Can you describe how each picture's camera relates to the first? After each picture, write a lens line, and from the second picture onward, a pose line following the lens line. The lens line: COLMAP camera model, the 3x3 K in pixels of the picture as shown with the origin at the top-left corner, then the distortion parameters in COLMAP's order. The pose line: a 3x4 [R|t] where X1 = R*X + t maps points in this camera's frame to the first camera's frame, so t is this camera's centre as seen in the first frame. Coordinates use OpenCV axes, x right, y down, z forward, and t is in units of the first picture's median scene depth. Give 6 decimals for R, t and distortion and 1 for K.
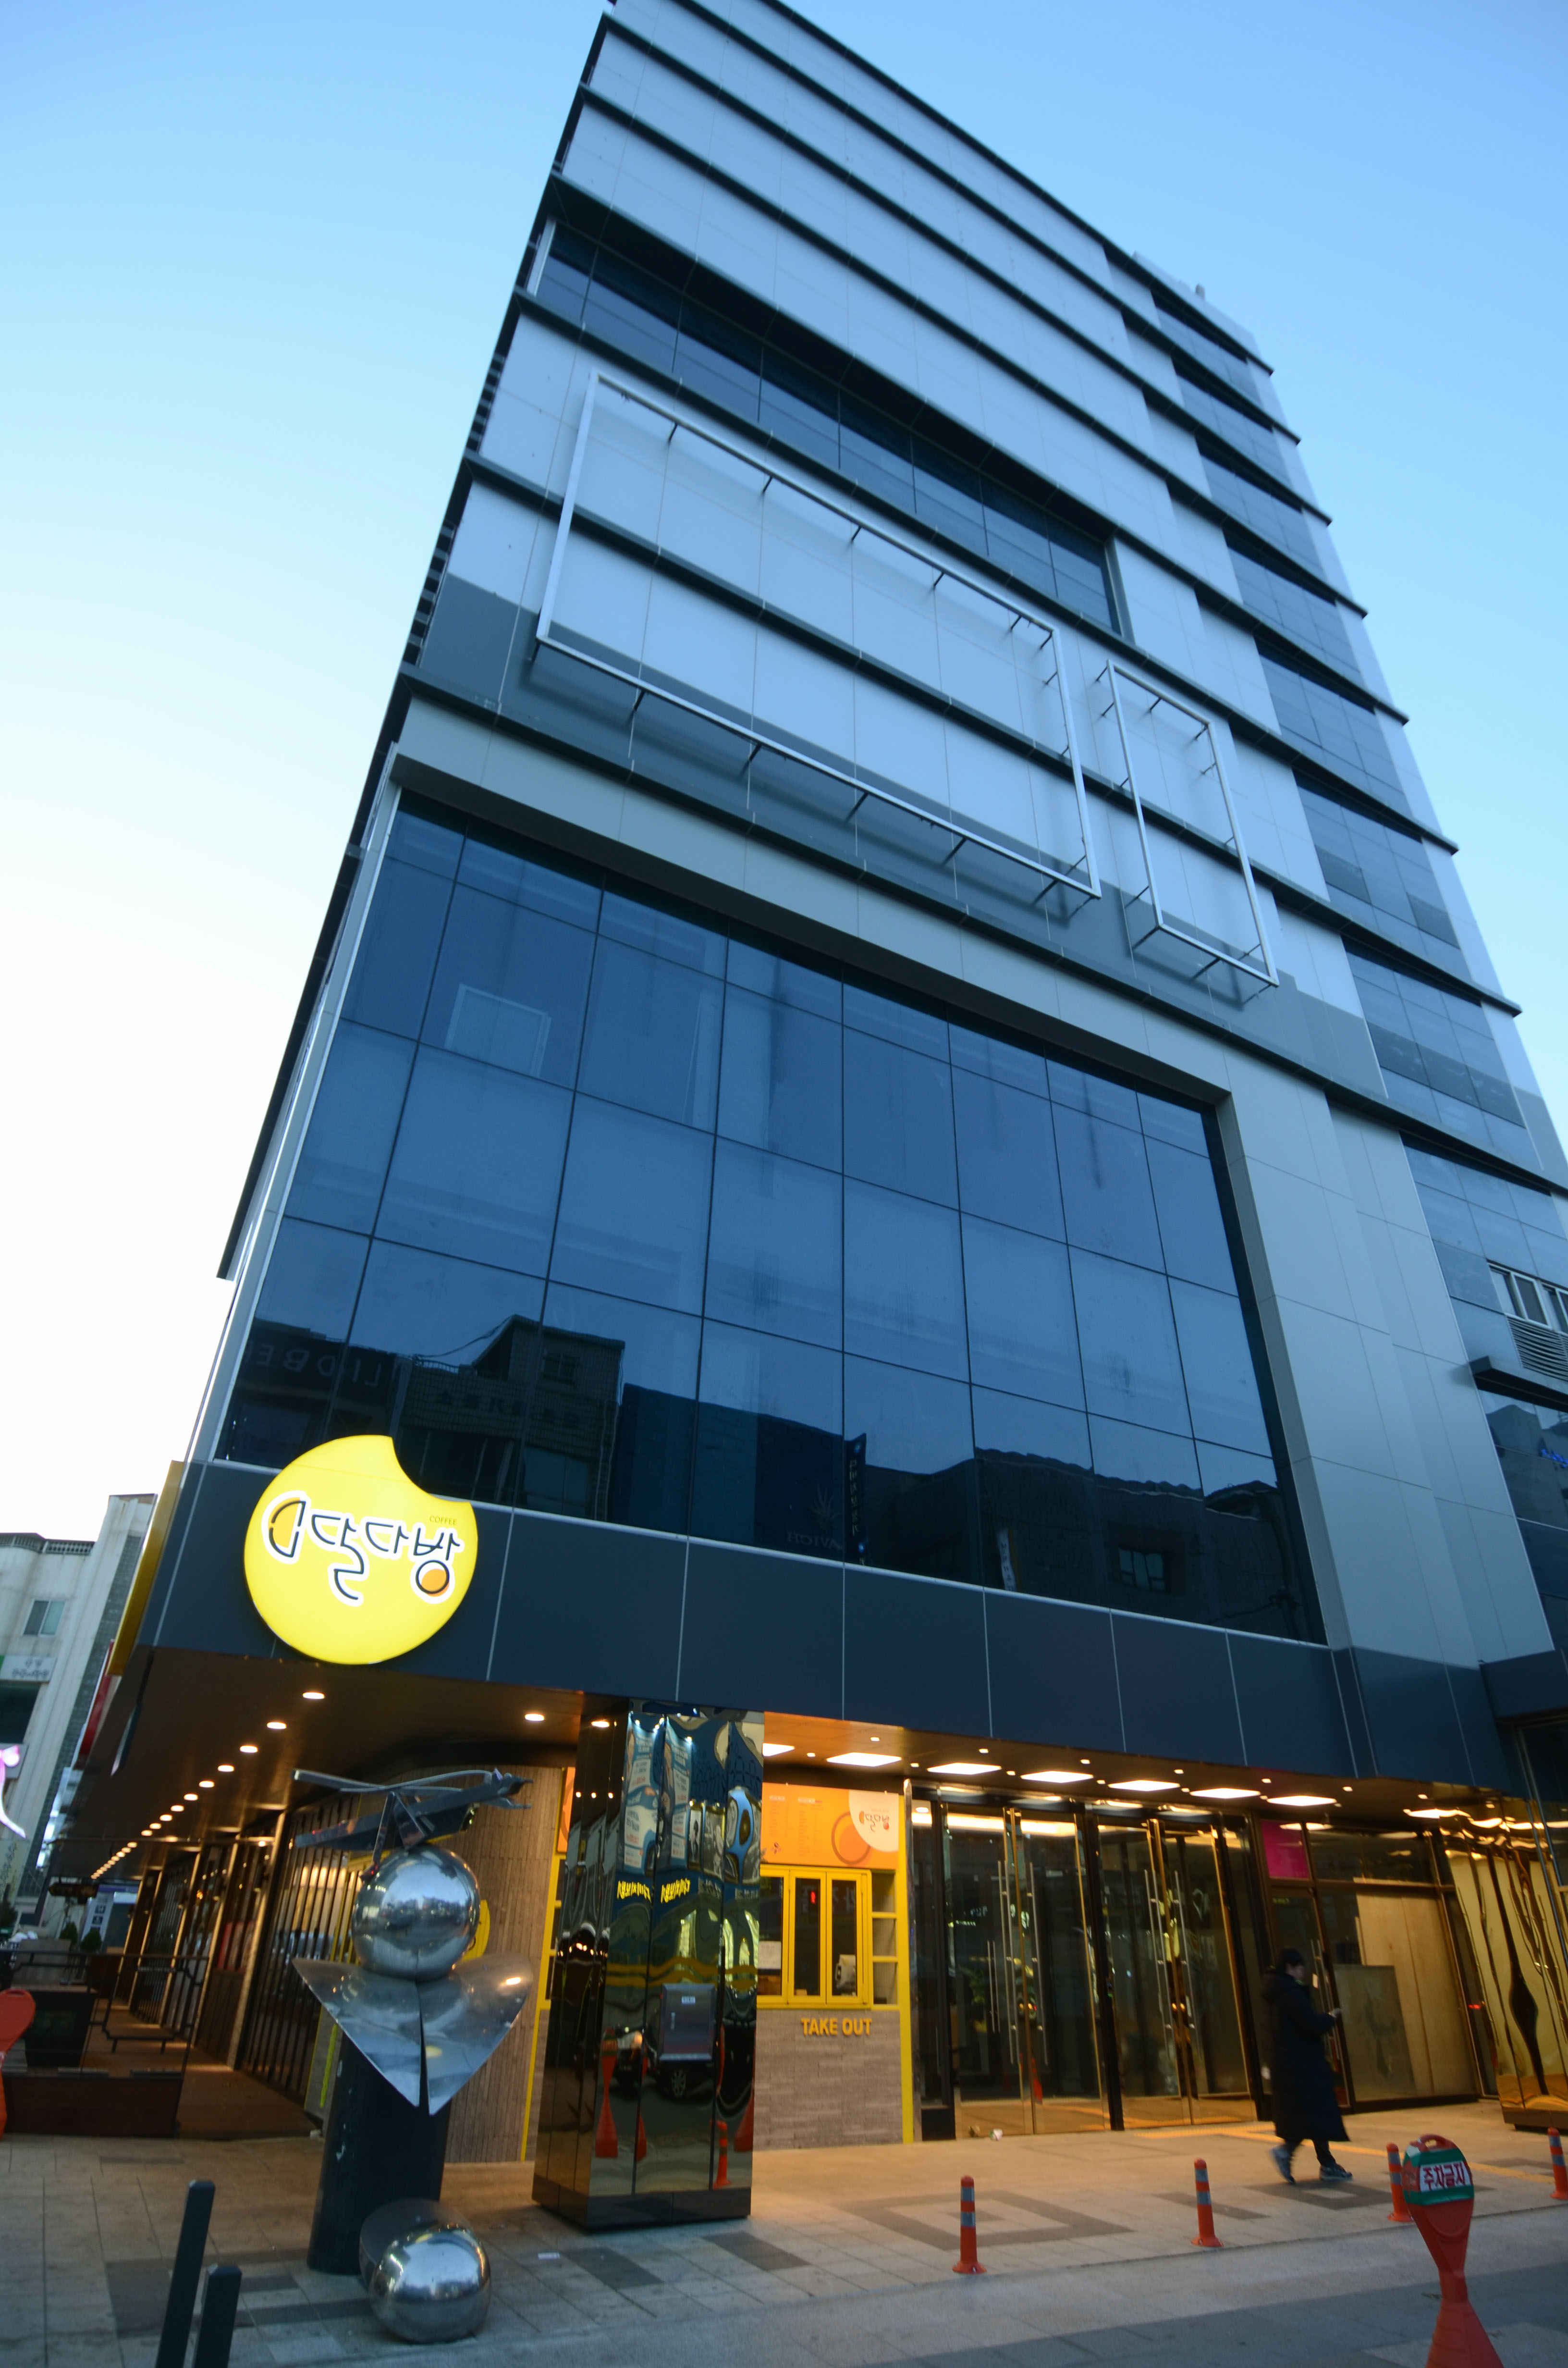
lens RADIAL K [[1219.4, 0, 784.0], [0, 1219.4, 1184.0], [0, 0, 1]] dist [-0.006602, -0.001292]
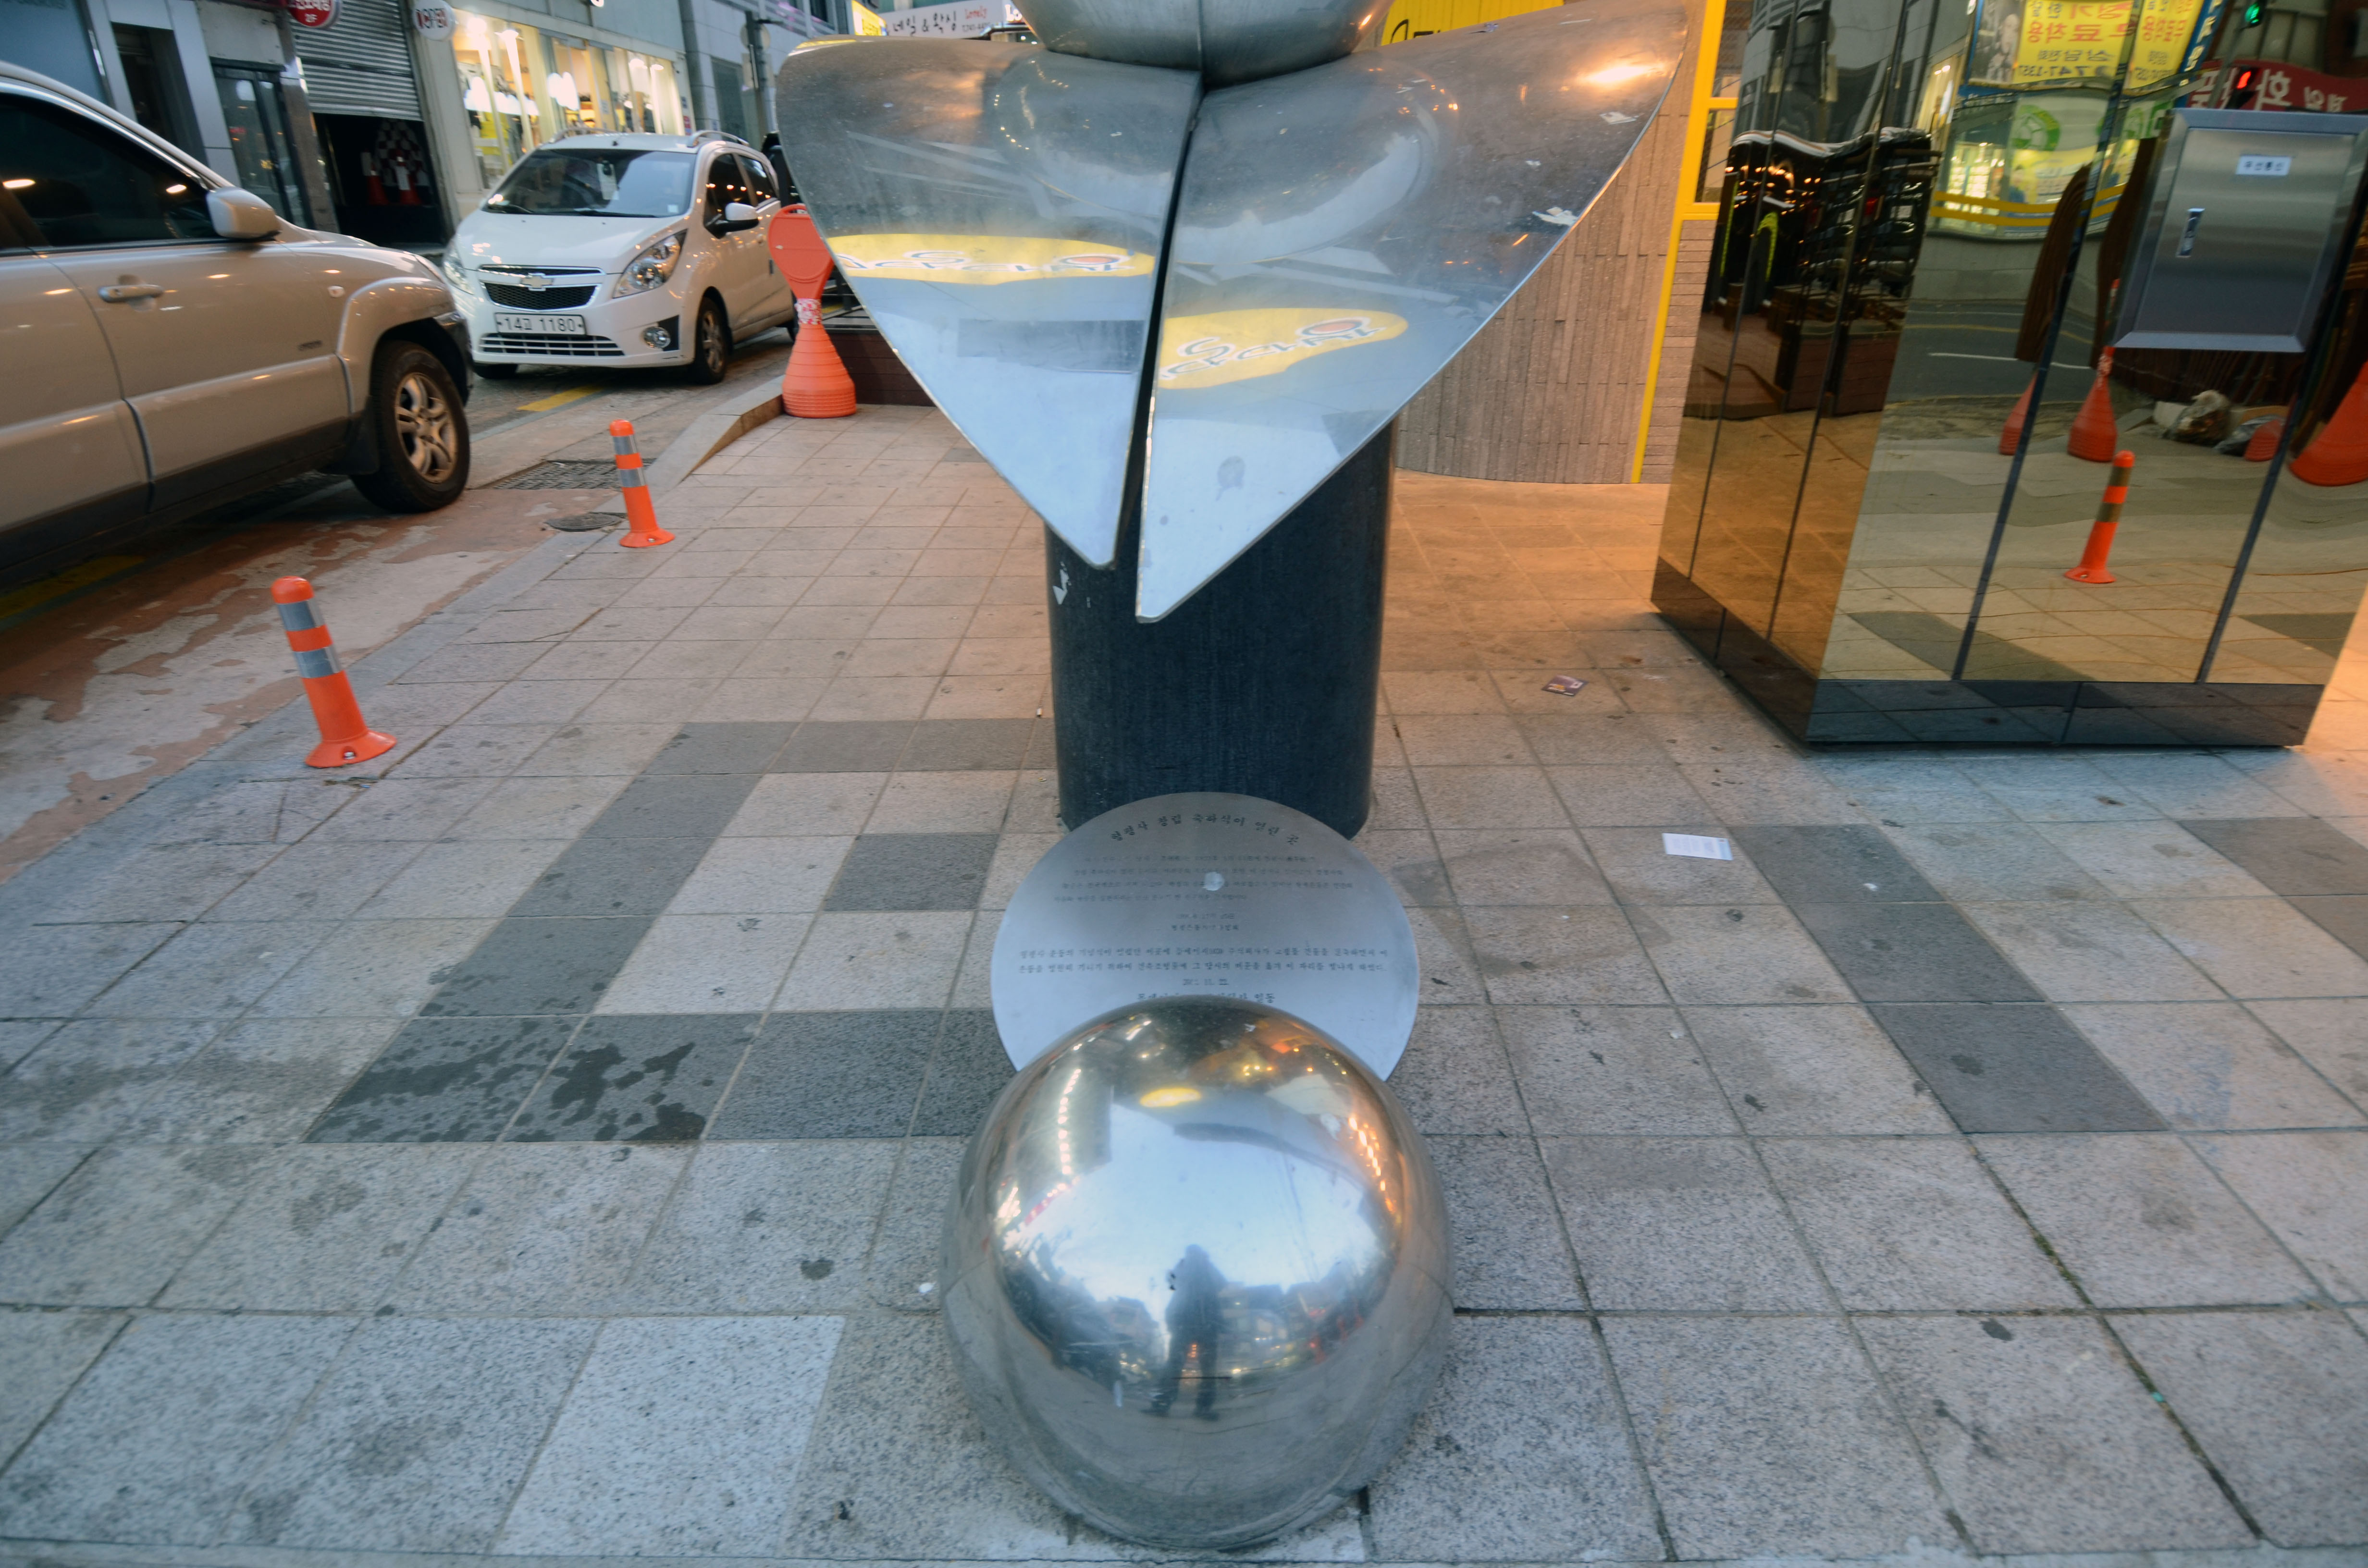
lens RADIAL K [[1219.4, 0, 1184.0], [0, 1219.4, 784.0], [0, 0, 1]] dist [-0.006602, -0.001292]
pose [[0.871923, 0.198811, -0.447465, -0.145796], [0.272973, 0.561301, 0.781298, 0.484781], [0.406493, -0.803378, 0.435141, 0.690798]]
